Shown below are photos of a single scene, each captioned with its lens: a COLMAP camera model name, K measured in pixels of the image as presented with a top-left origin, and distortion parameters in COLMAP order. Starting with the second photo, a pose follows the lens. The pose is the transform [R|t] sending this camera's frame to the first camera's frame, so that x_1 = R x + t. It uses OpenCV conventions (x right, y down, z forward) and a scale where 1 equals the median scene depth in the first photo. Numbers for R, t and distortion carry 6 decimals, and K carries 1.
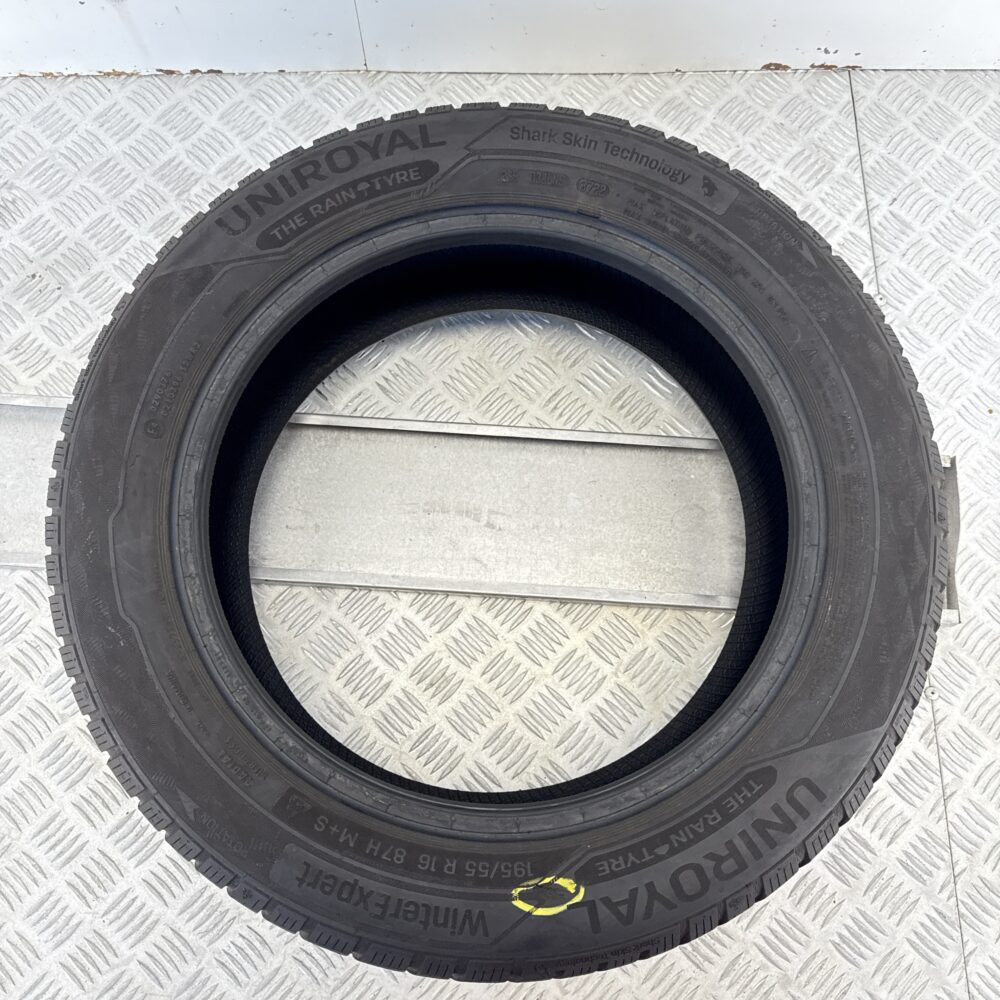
lens RADIAL K [[1005.1, 0, 498.5], [0, 1005.1, 484.6], [0, 0, 1]] dist [0.118558, -0.178872]
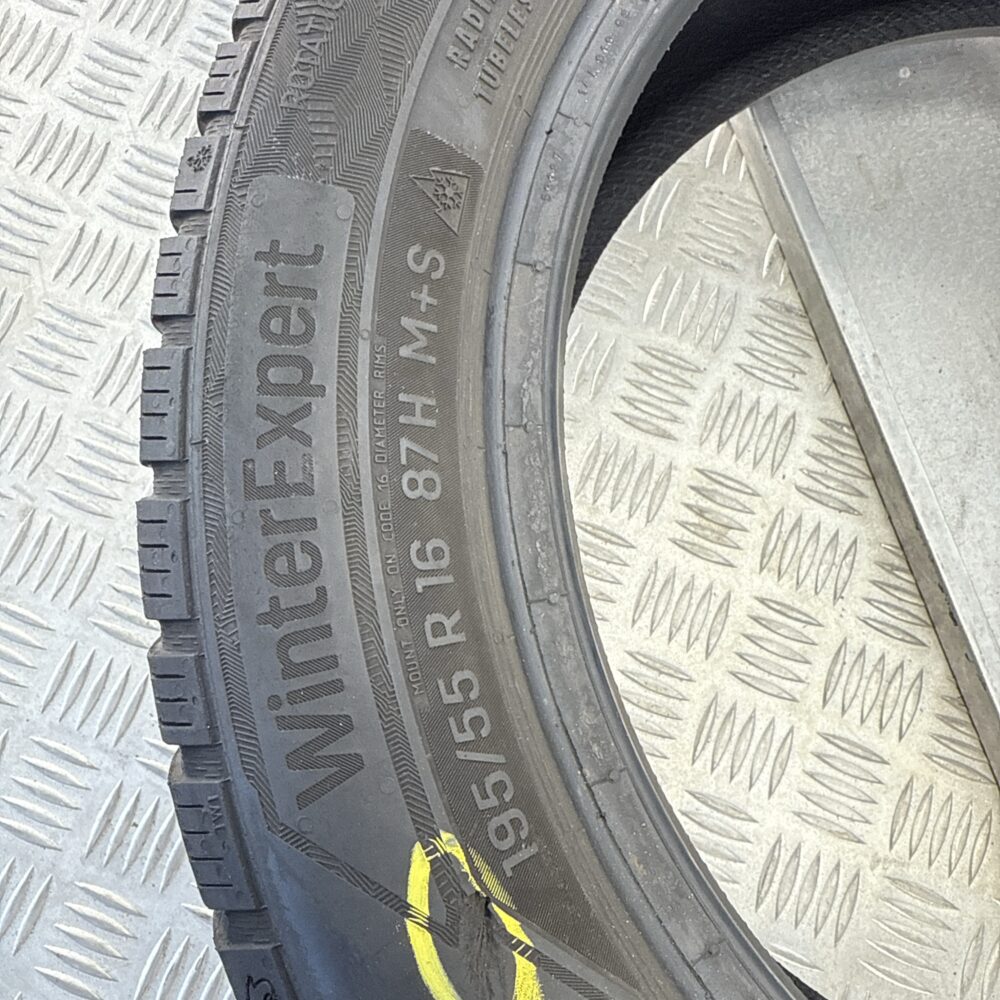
lens RADIAL K [[970.7, 0, 500.0], [0, 970.7, 500.0], [0, 0, 1]] dist [-0.001911, -0.001477]
pose [[0.359269, 0.912077, -0.197589, -0.011762], [-0.909327, 0.389746, 0.145679, 0.216508], [0.209880, 0.127335, 0.969400, 0.503207]]
